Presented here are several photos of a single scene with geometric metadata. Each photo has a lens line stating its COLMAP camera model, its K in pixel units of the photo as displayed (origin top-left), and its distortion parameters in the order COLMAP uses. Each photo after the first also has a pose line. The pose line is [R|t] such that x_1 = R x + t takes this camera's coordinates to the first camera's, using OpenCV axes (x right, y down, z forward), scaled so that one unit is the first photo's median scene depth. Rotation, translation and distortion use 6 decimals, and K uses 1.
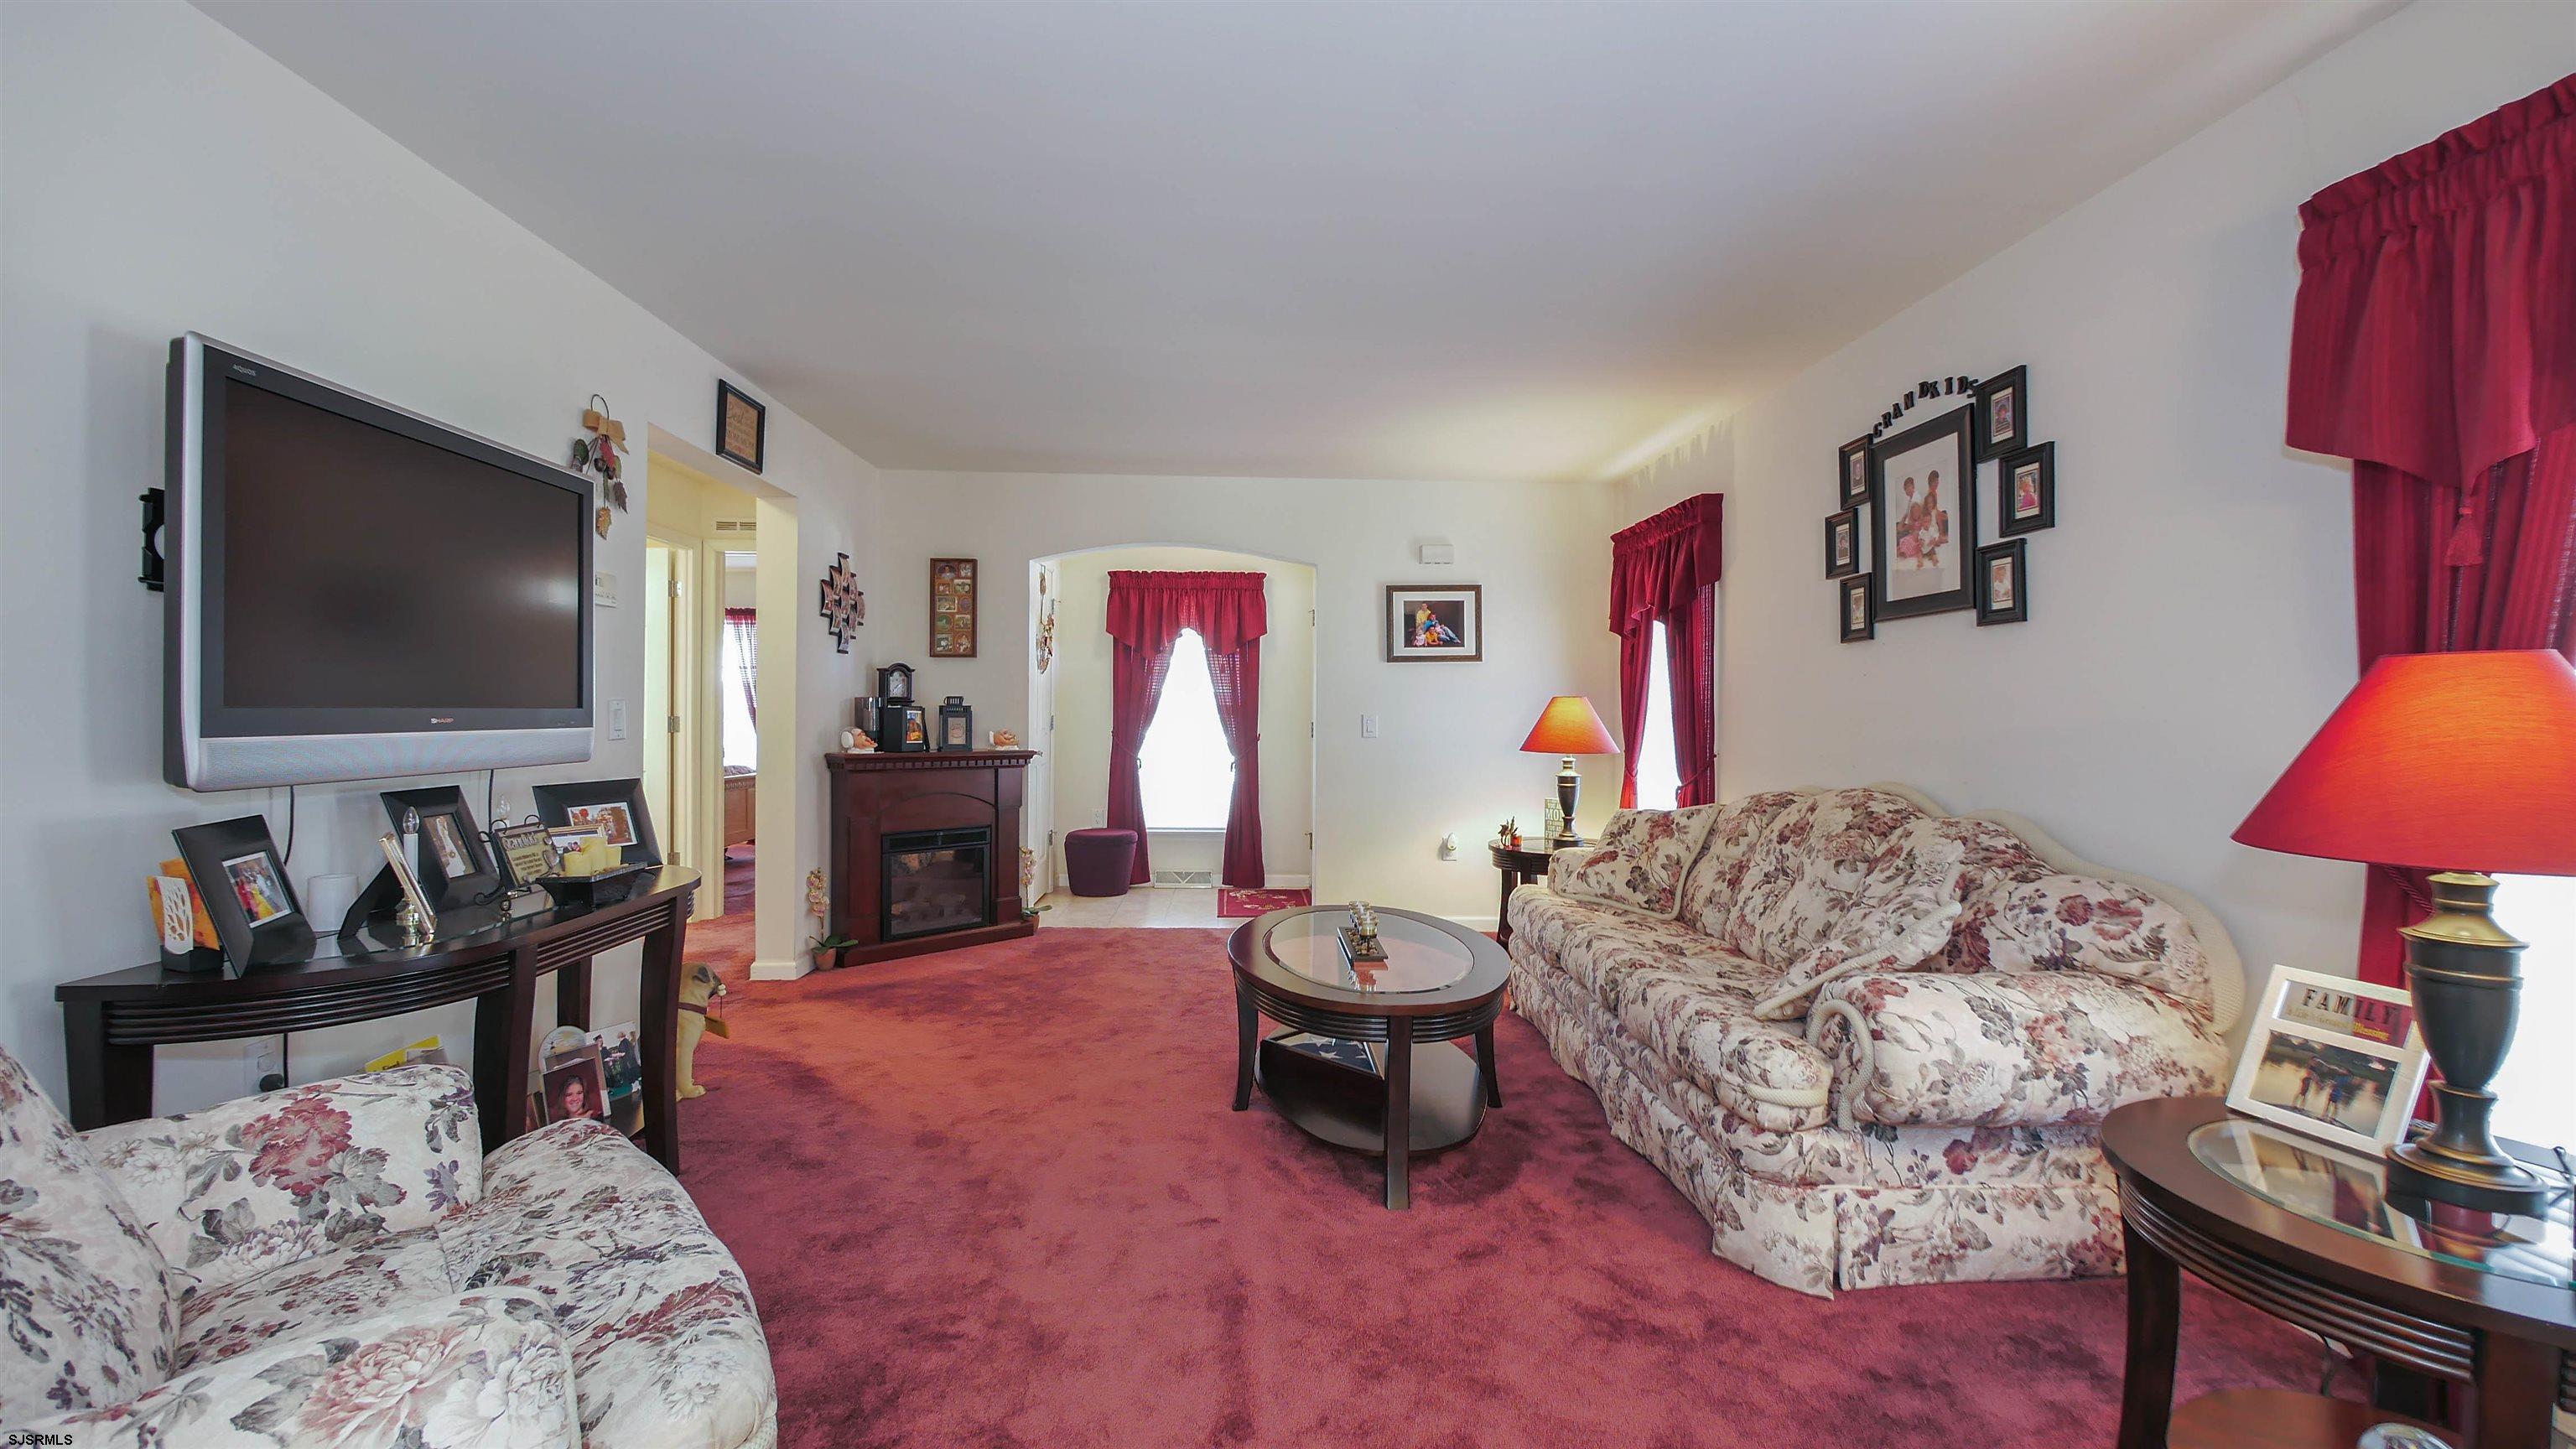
lens RADIAL K [[1063.8, 0, 1290.0], [0, 1063.8, 709.6], [0, 0, 1]] dist [-0.004264, 0.000180]
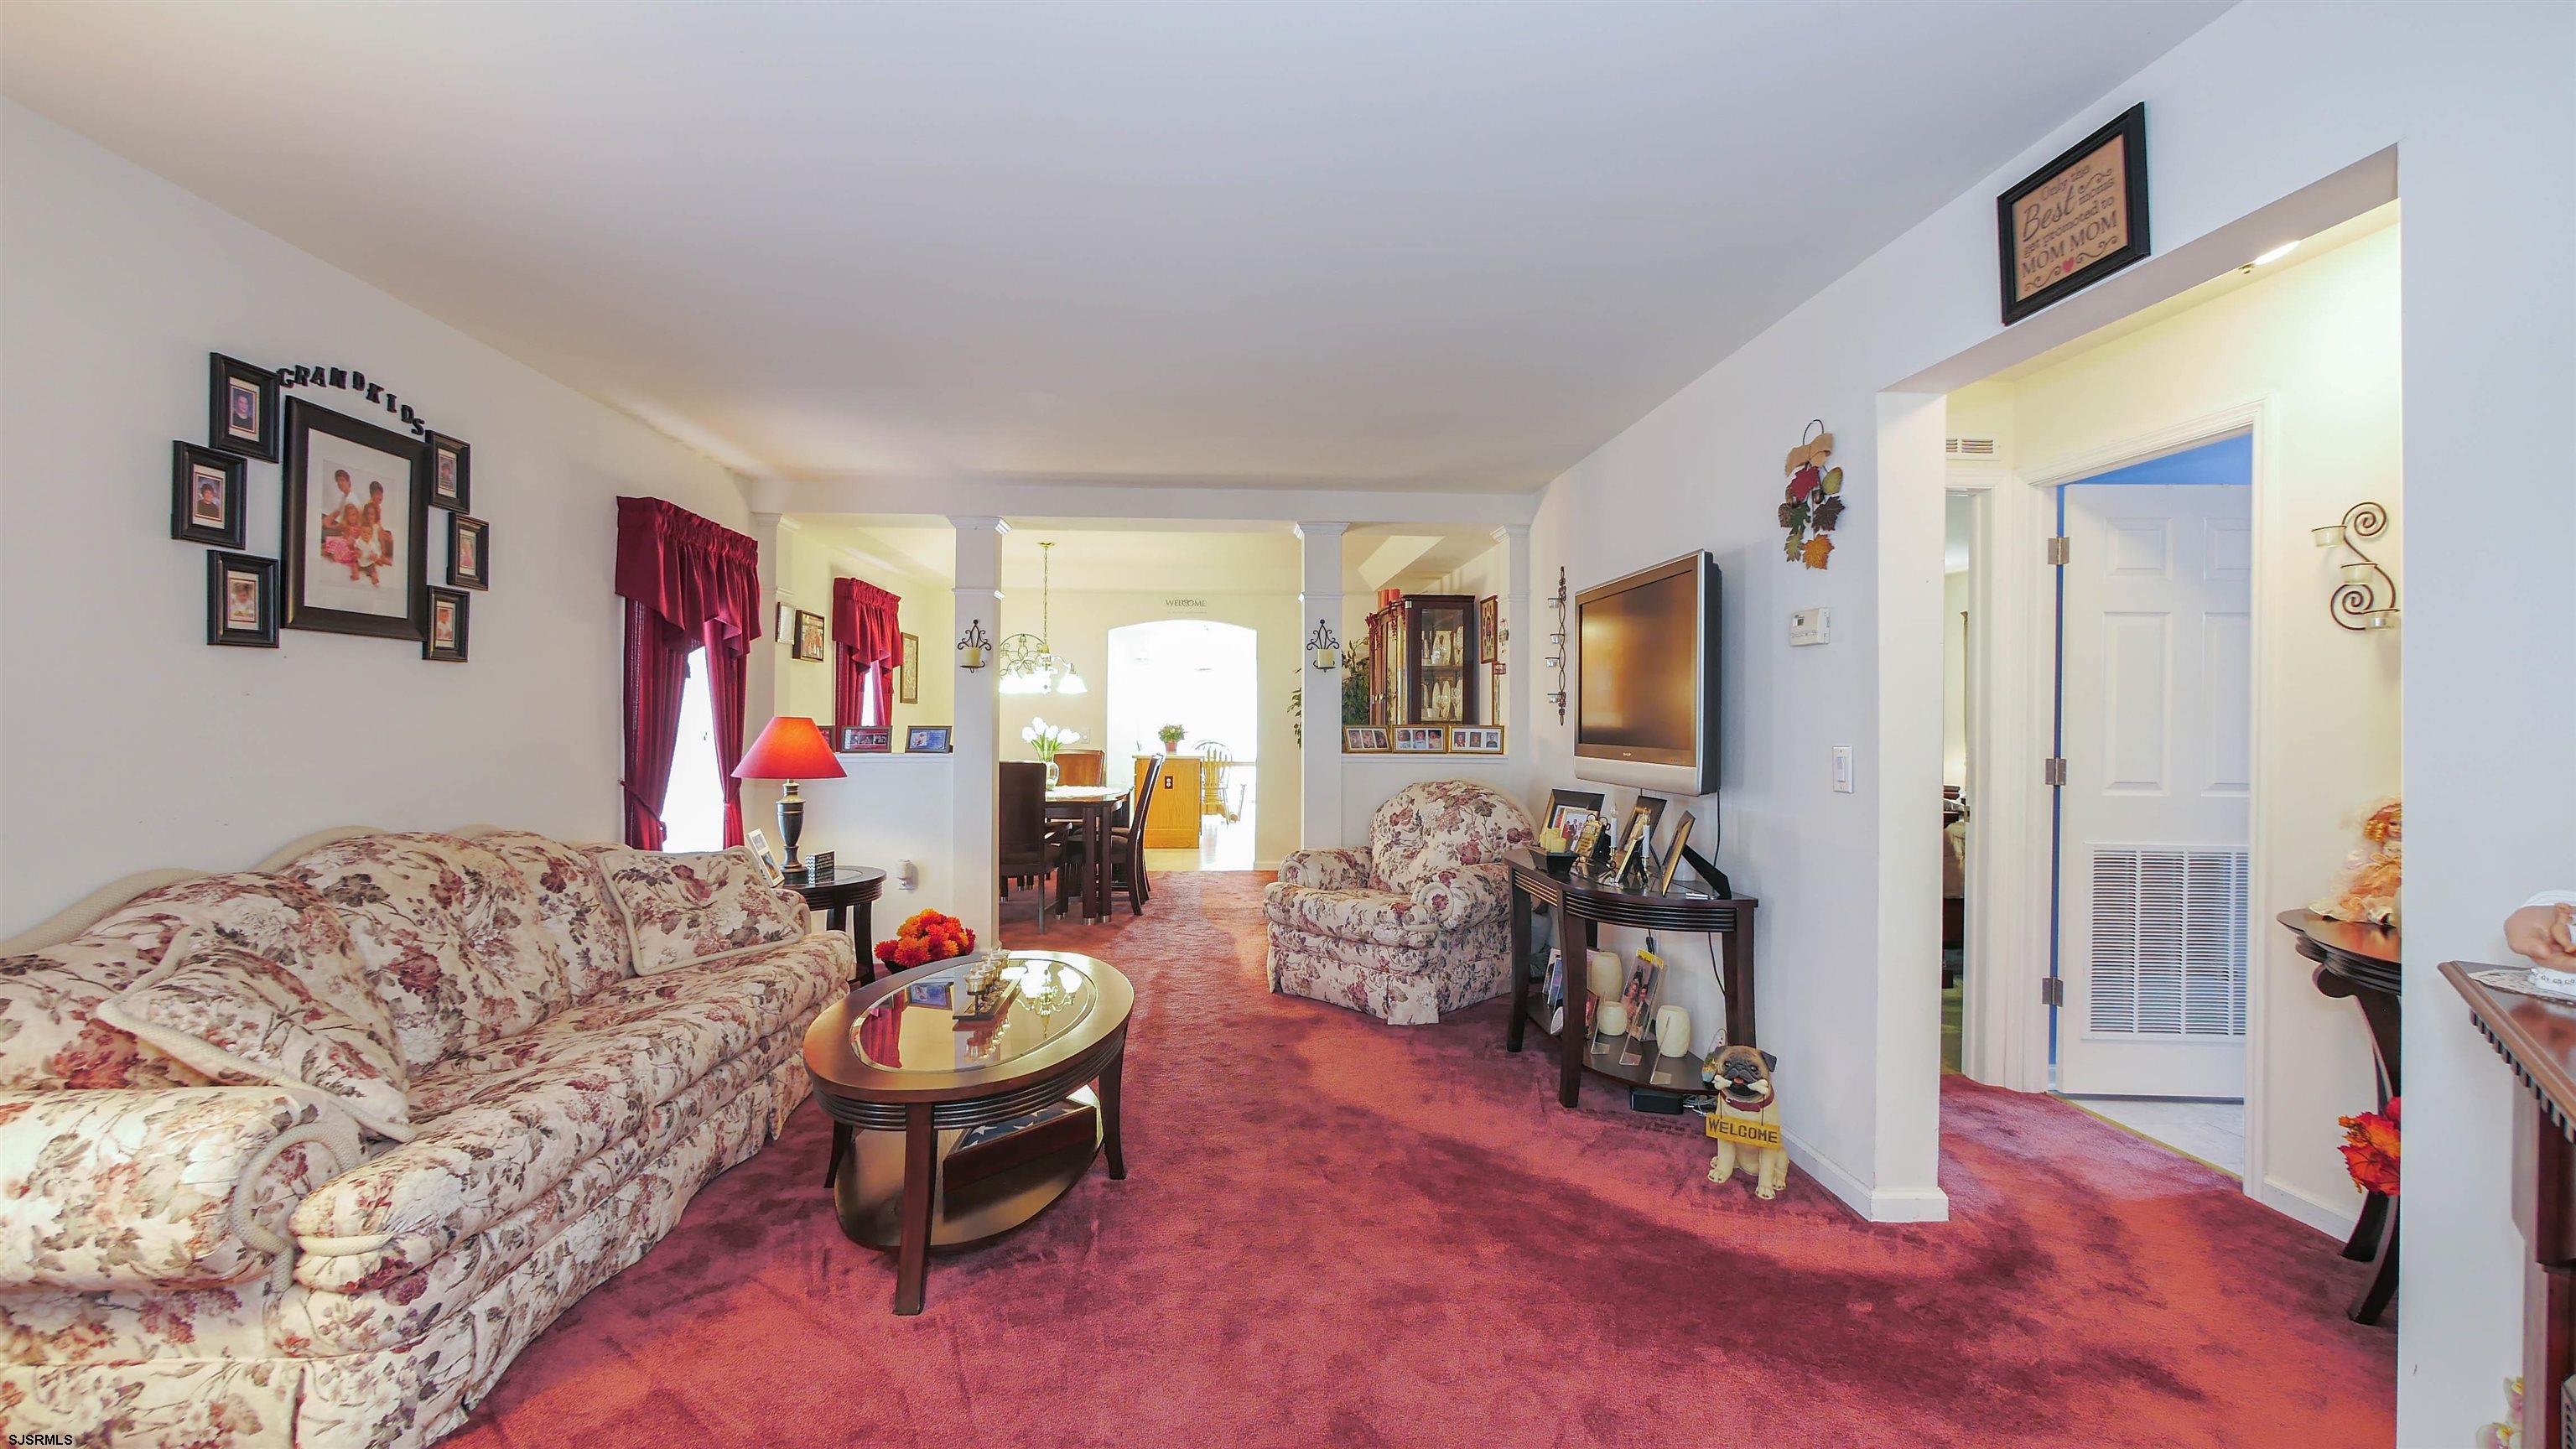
lens RADIAL K [[1052.2, 0, 1284.4], [0, 1052.2, 716.0], [0, 0, 1]] dist [0.000427, 0.000253]
pose [[-0.999698, -0.011027, -0.021954, -0.132864], [-0.010919, 0.999928, -0.005049, -0.019285], [0.022008, -0.004808, -0.999746, 1.527801]]
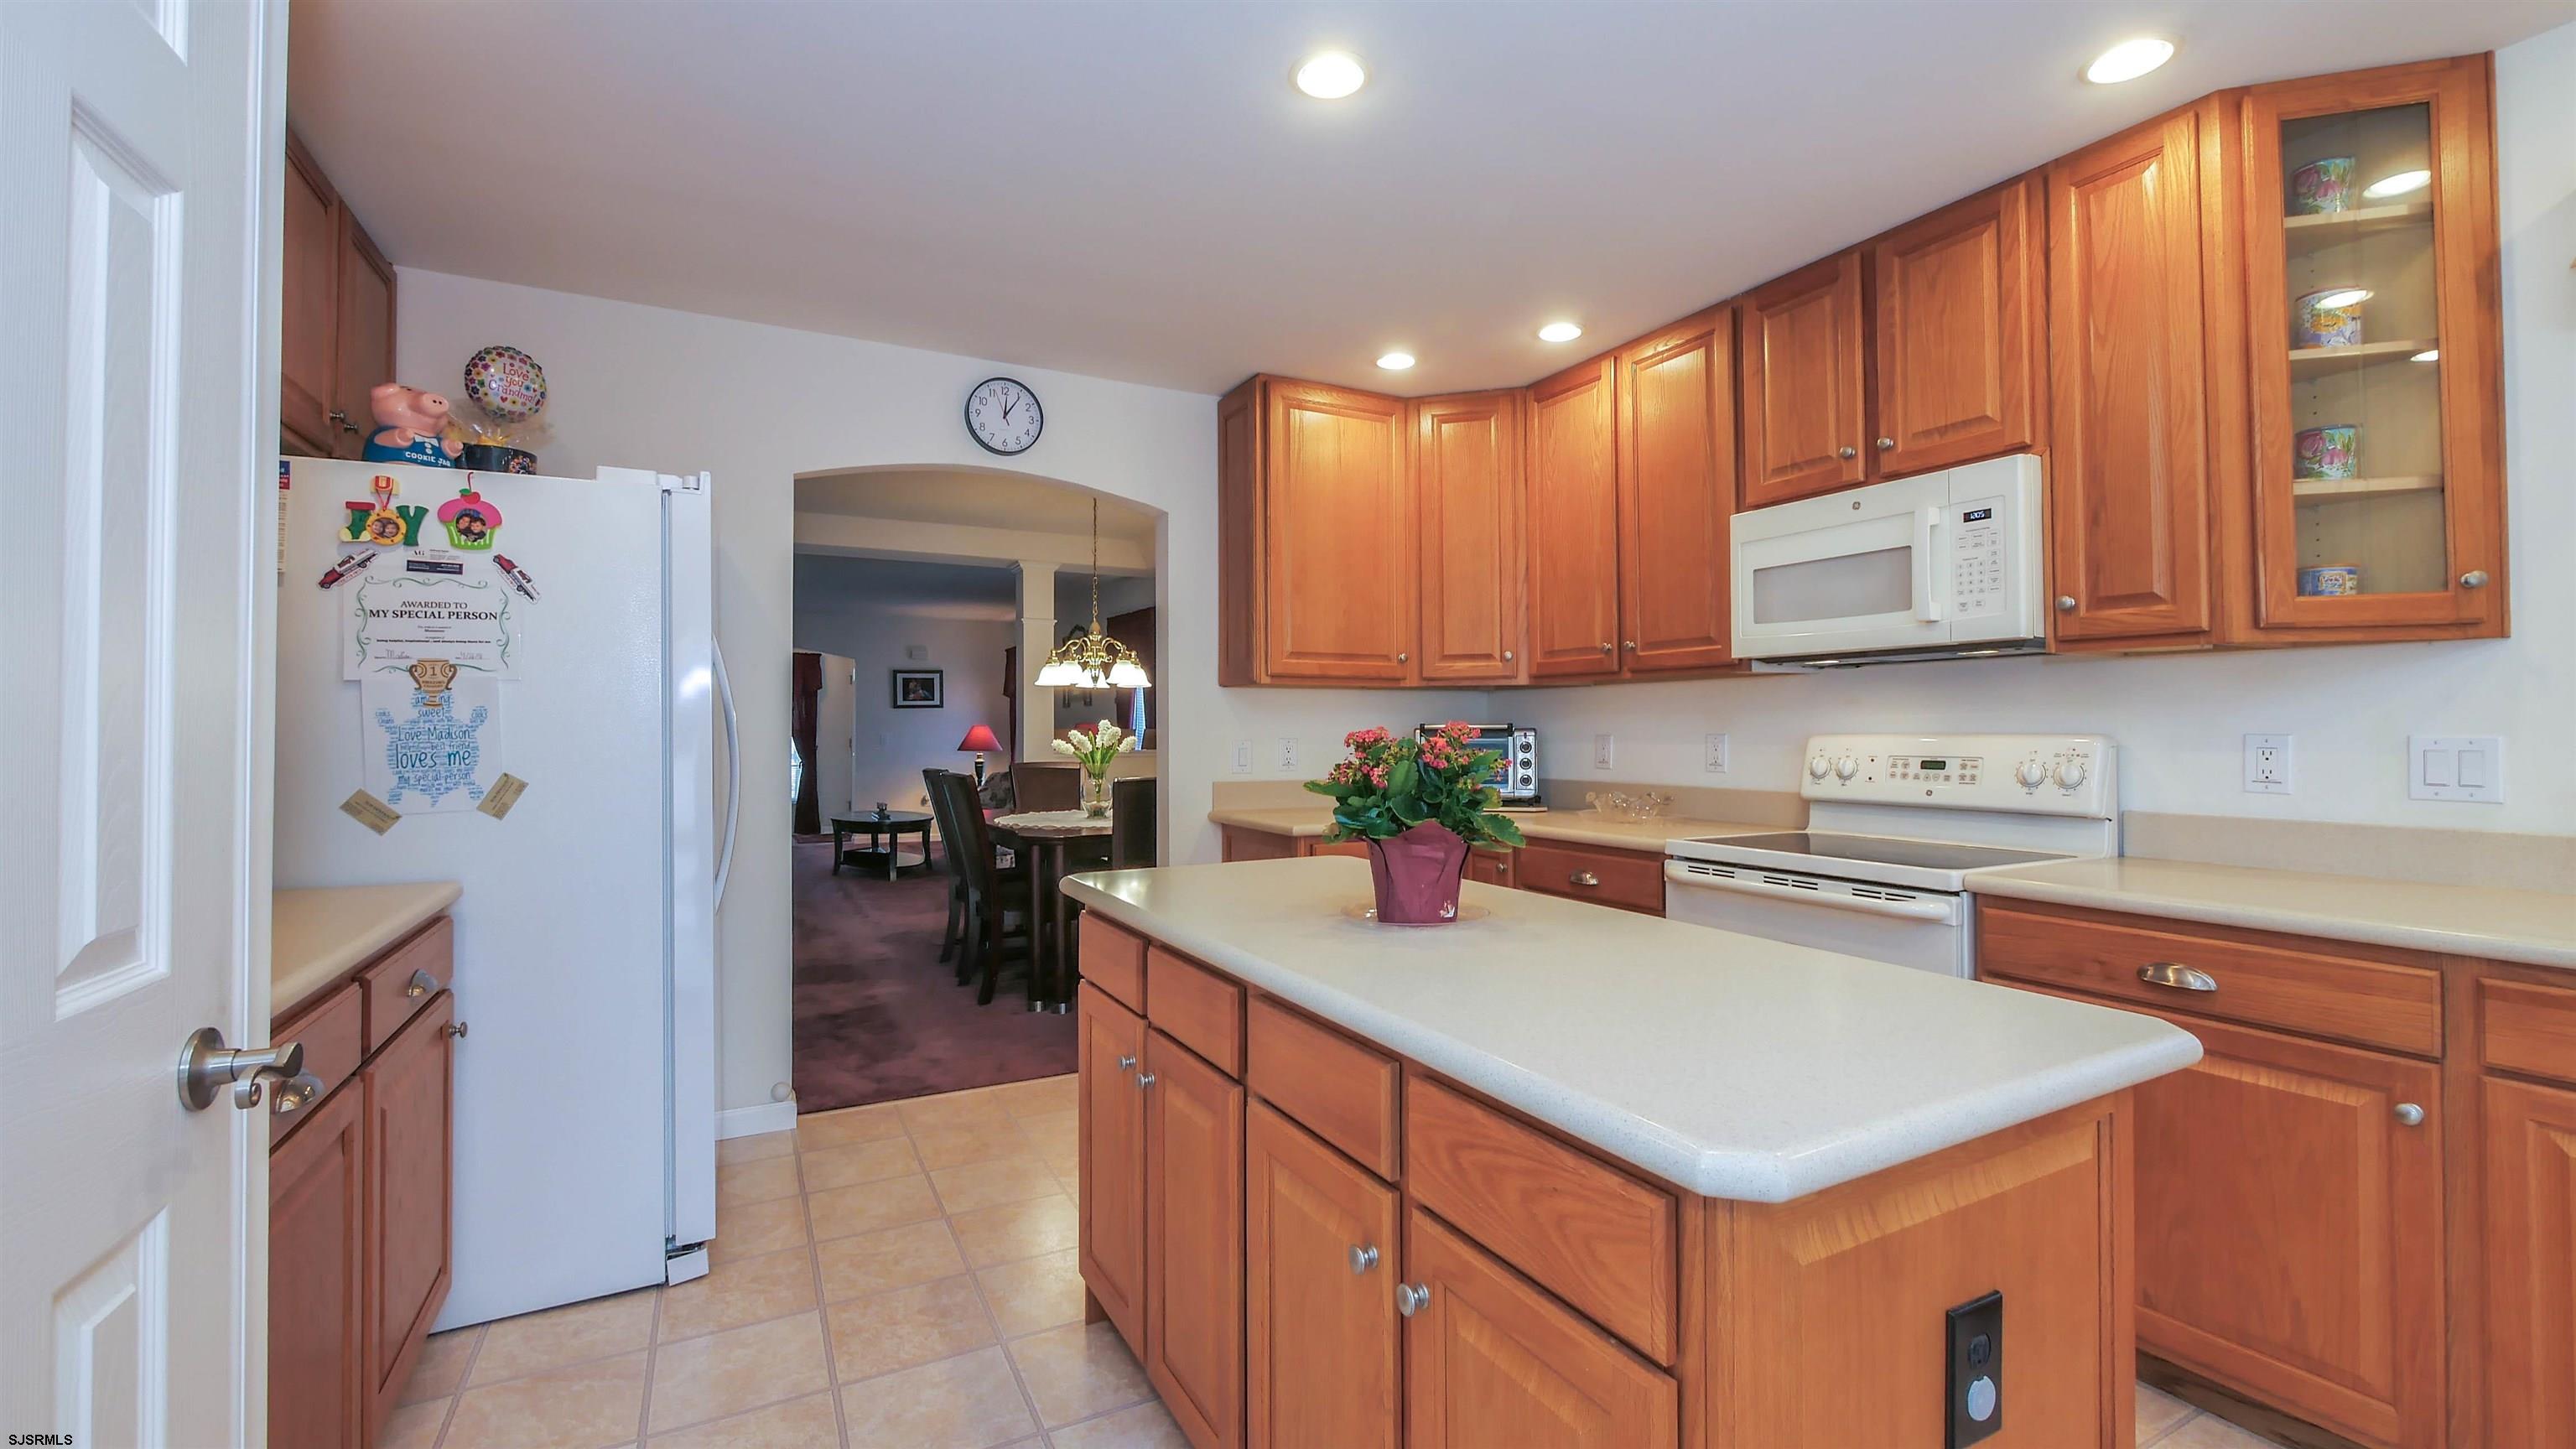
lens RADIAL K [[1057.4, 0, 1294.1], [0, 1057.4, 711.8], [0, 0, 1]] dist [-0.008017, 0.000160]
pose [[0.903494, 0.001365, 0.428598, -0.114741], [0.004780, 0.999901, -0.013262, -0.011569], [-0.428573, 0.014031, 0.903398, -1.614987]]
